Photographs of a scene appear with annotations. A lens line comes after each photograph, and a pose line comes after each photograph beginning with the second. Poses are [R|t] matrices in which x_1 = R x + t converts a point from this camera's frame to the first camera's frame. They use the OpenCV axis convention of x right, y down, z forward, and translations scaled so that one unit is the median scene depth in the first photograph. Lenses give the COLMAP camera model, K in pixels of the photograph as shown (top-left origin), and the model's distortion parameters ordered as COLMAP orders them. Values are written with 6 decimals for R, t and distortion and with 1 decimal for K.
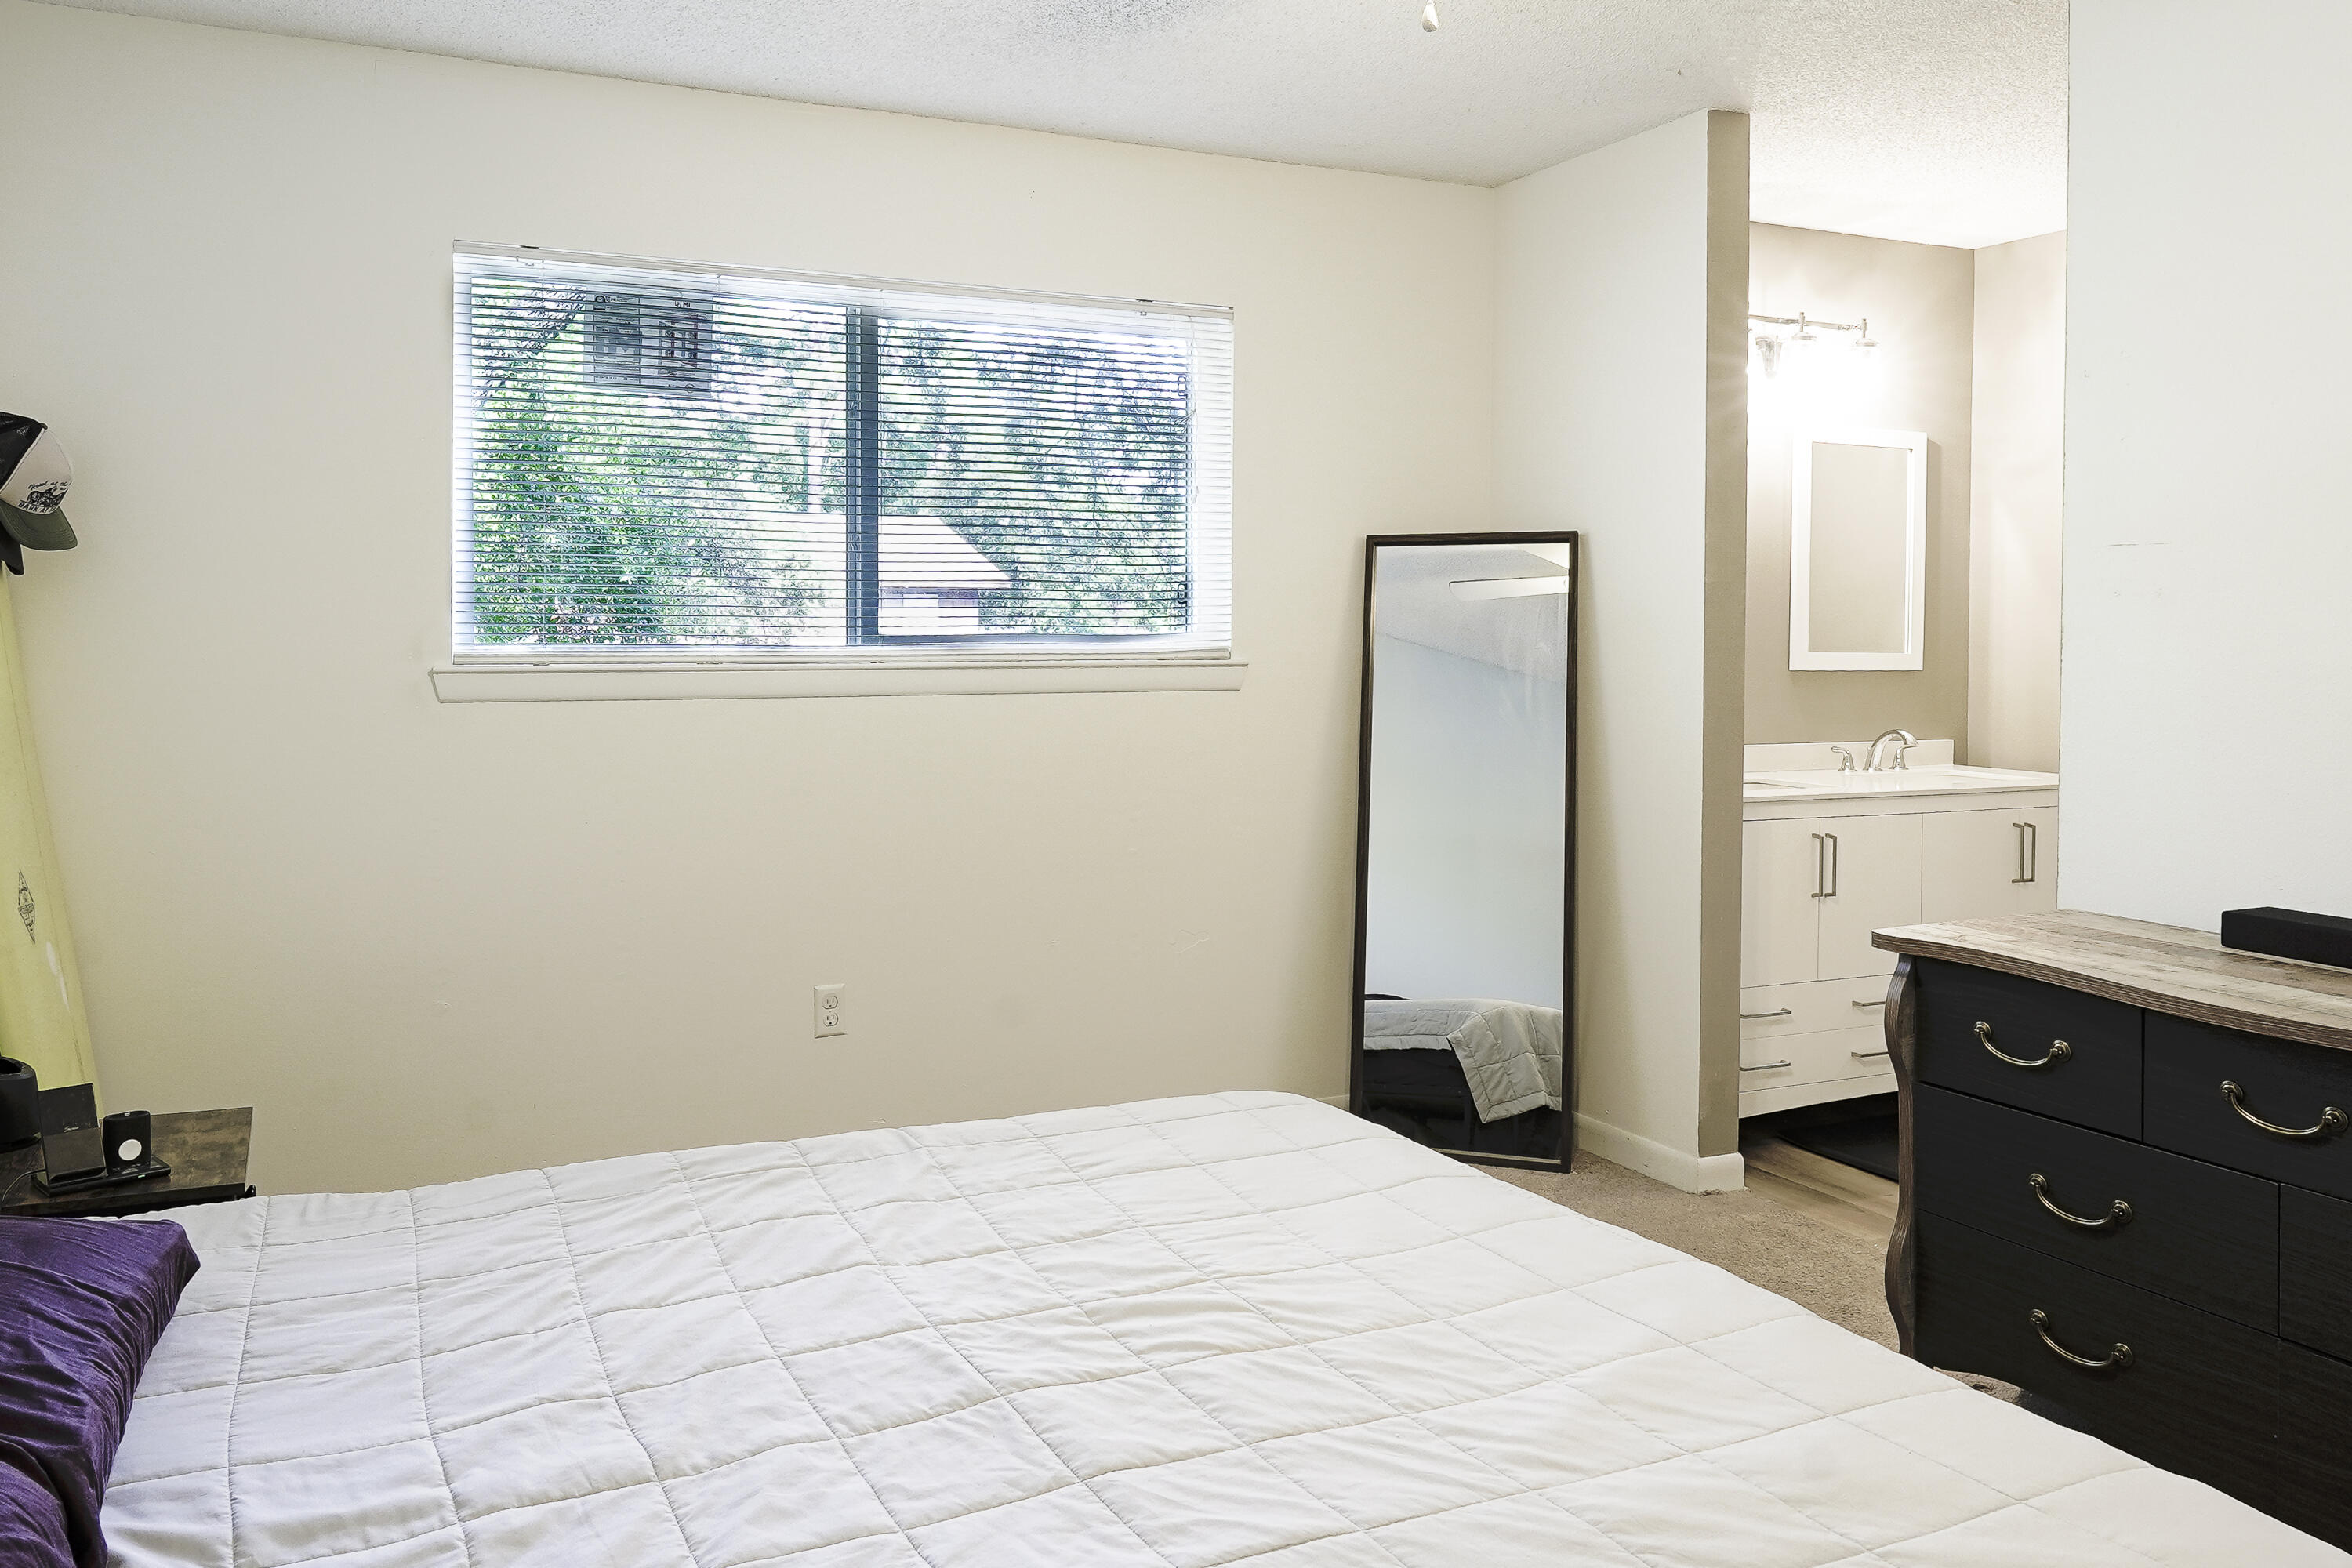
lens RADIAL K [[1677.0, 0, 1139.5], [0, 1677.0, 678.0], [0, 0, 1]] dist [-0.001814, 0.004271]
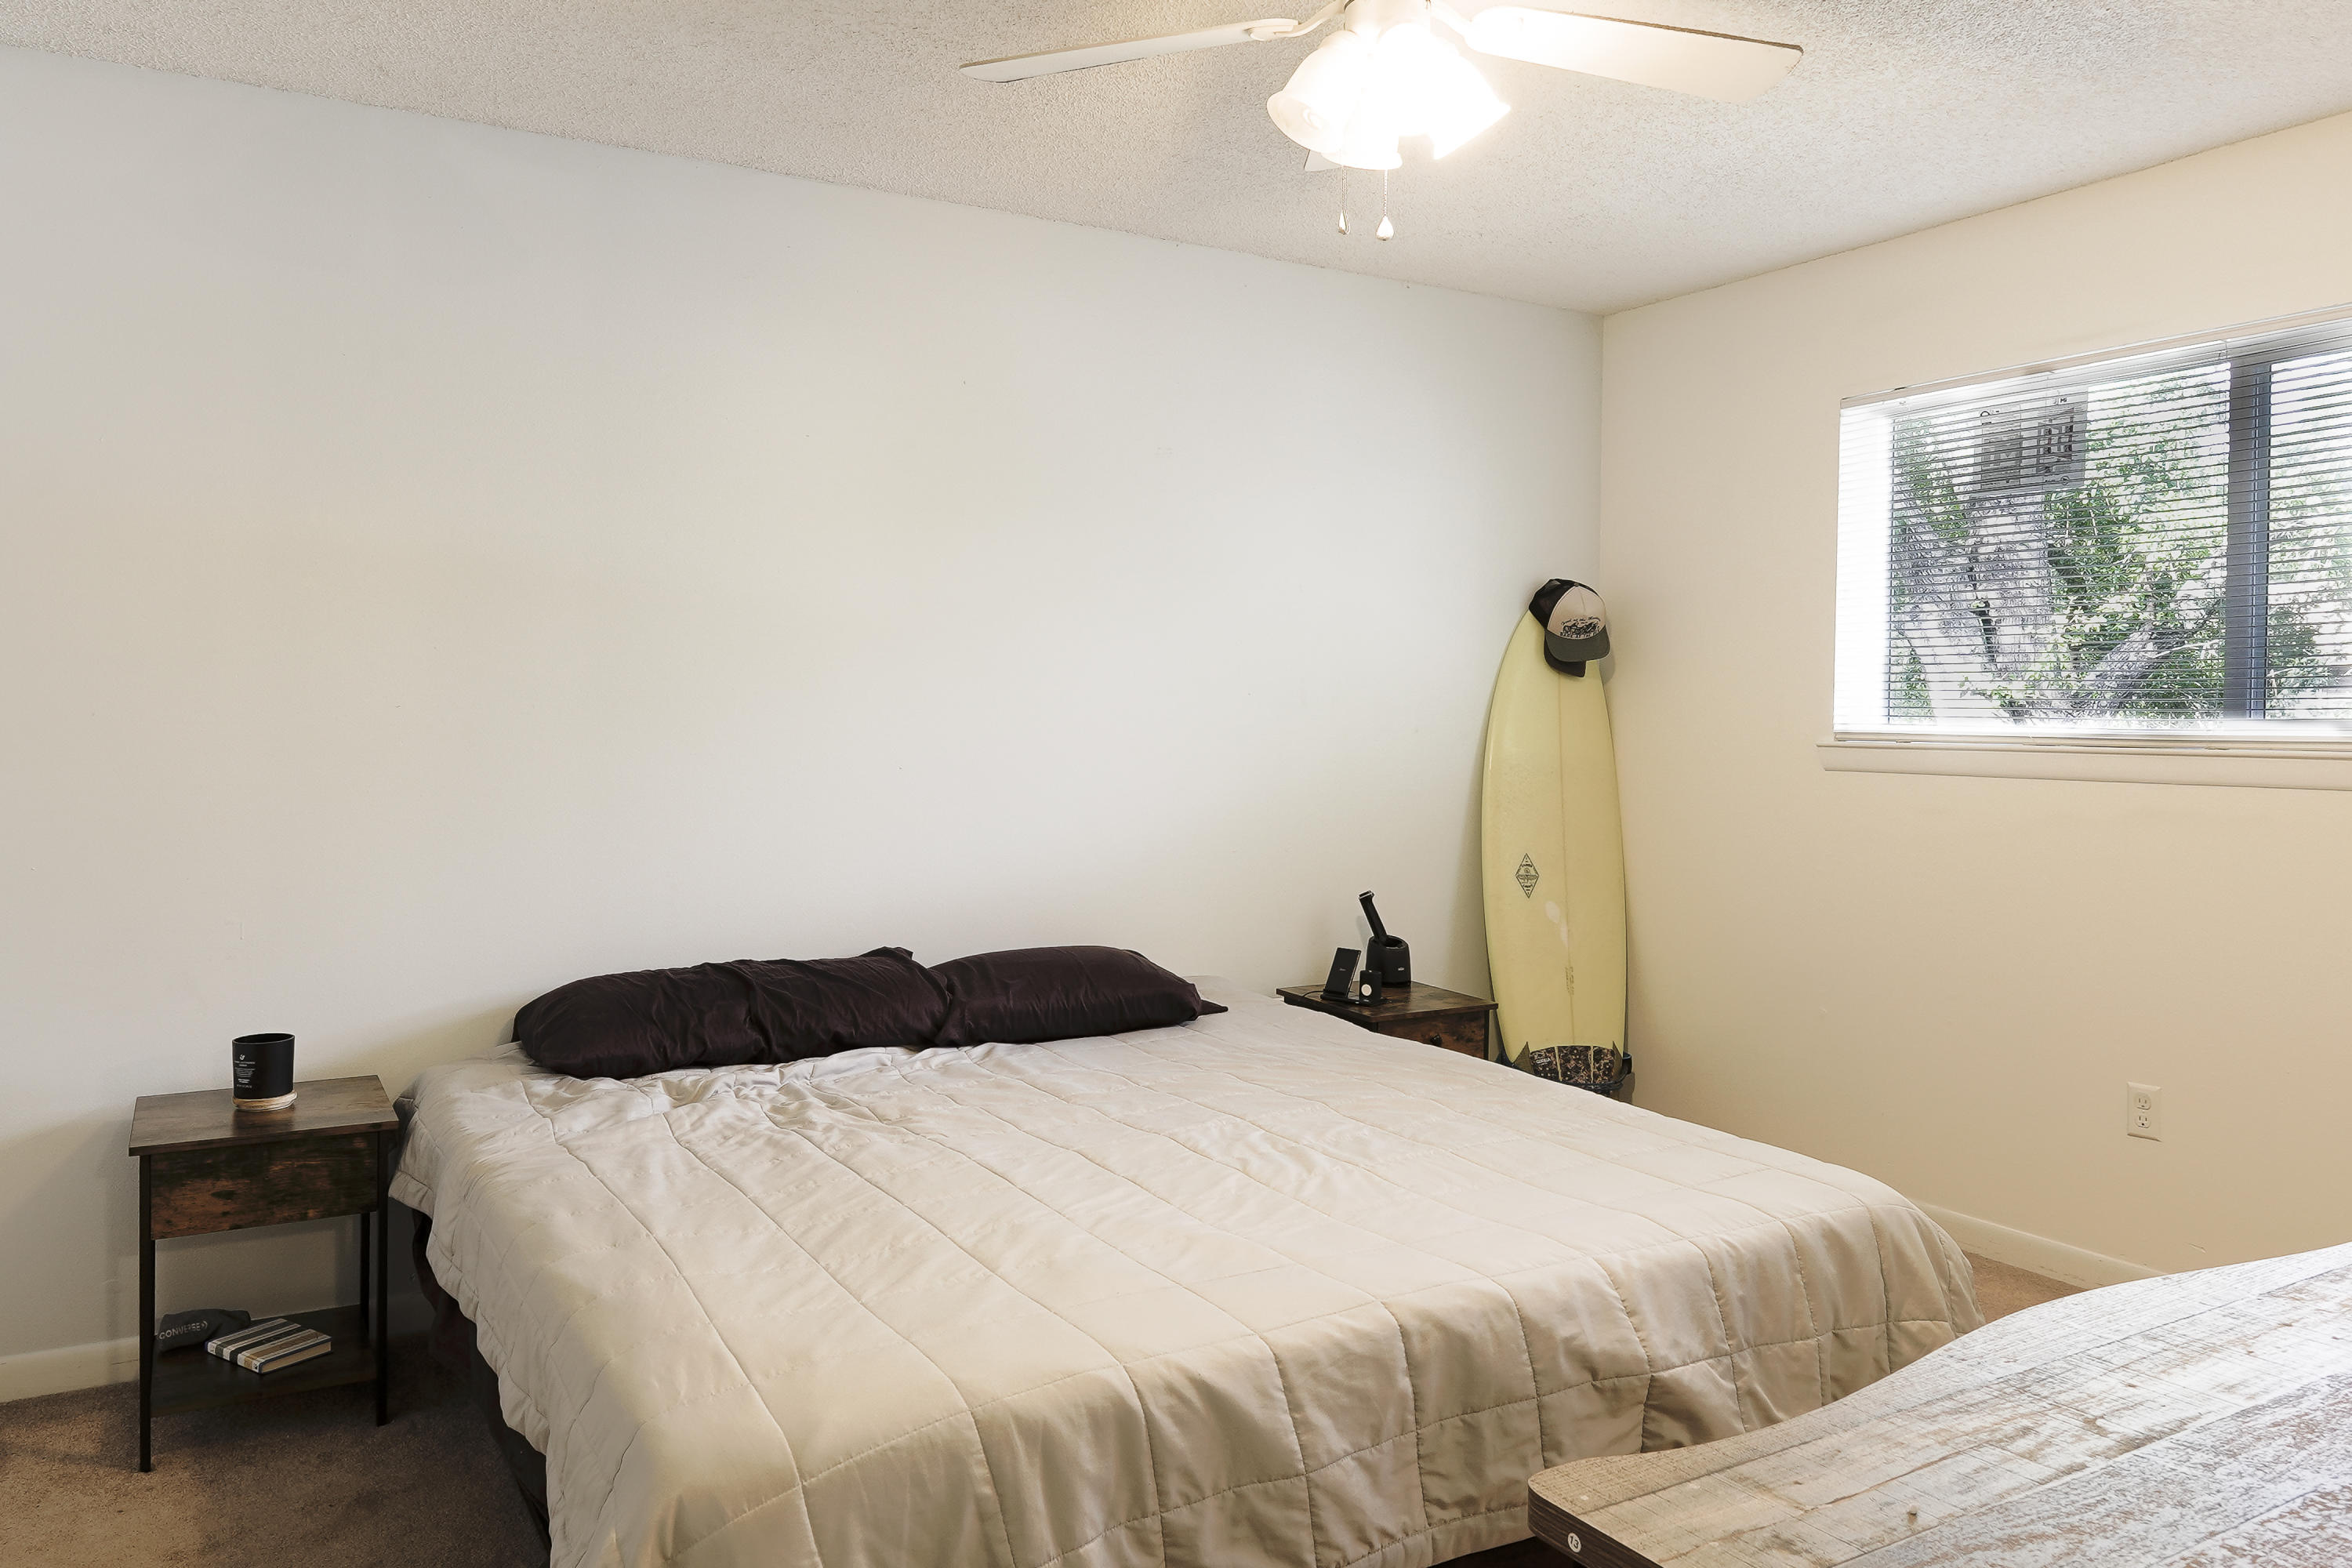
lens RADIAL K [[1677.0, 0, 1163.0], [0, 1677.0, 770.8], [0, 0, 1]] dist [-0.001814, 0.004271]
pose [[0.095352, 0.033953, -0.994864, 0.707196], [-0.035467, 0.998899, 0.030691, -0.005033], [0.994812, 0.032359, 0.096452, 0.346184]]
